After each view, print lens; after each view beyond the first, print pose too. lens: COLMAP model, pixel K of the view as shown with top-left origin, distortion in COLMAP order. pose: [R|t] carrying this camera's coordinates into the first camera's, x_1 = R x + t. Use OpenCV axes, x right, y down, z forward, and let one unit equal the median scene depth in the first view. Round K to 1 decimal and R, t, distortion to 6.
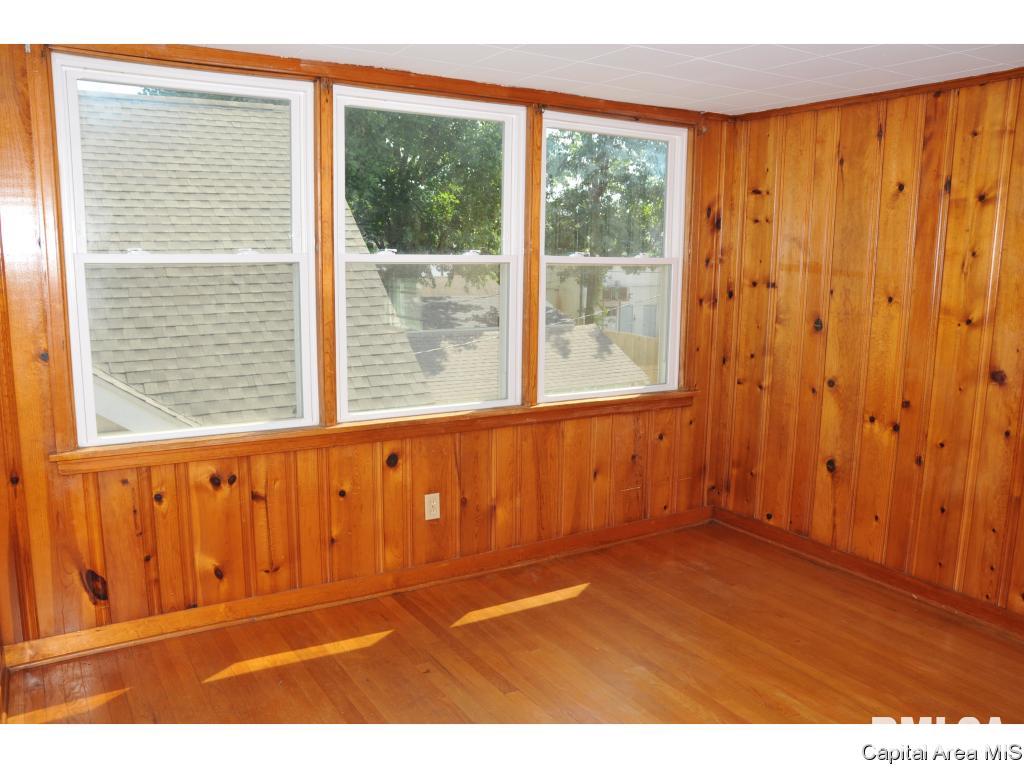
lens RADIAL K [[811.0, 0, 515.4], [0, 811.0, 392.1], [0, 0, 1]] dist [-0.142098, 0.094861]
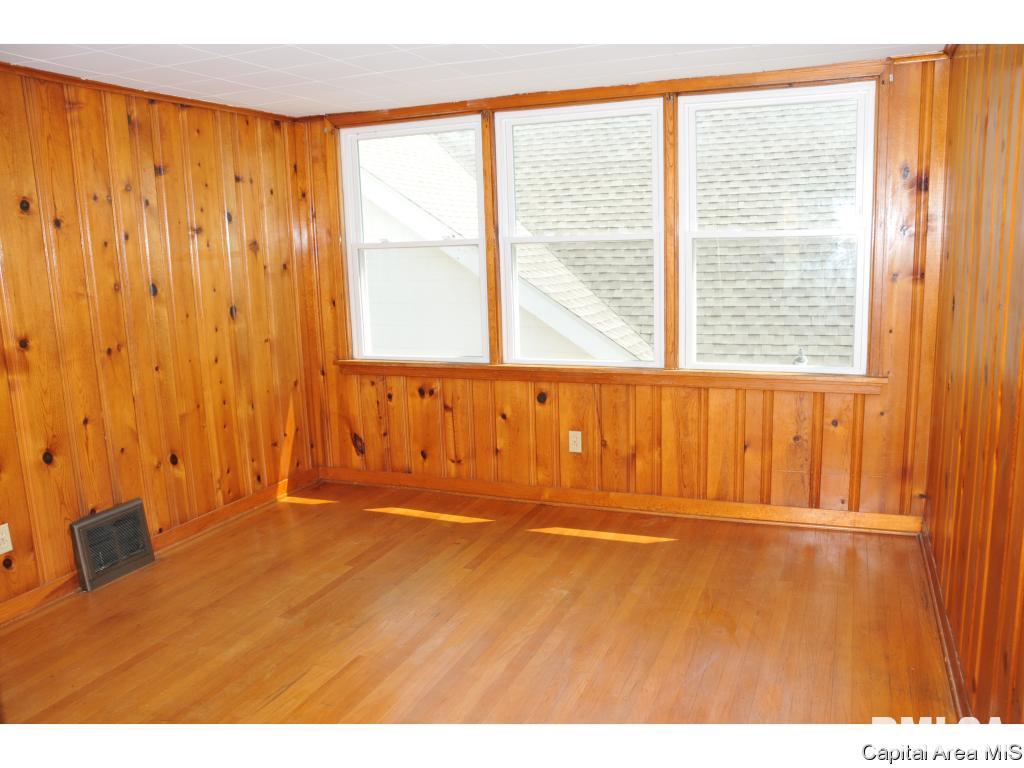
lens RADIAL K [[811.0, 0, 517.9], [0, 811.0, 382.4], [0, 0, 1]] dist [-0.142098, 0.094861]
pose [[0.592587, 0.104663, -0.798678, 0.845754], [-0.095341, 0.993666, 0.059476, -0.012273], [0.799844, 0.040902, 0.598813, 0.204301]]
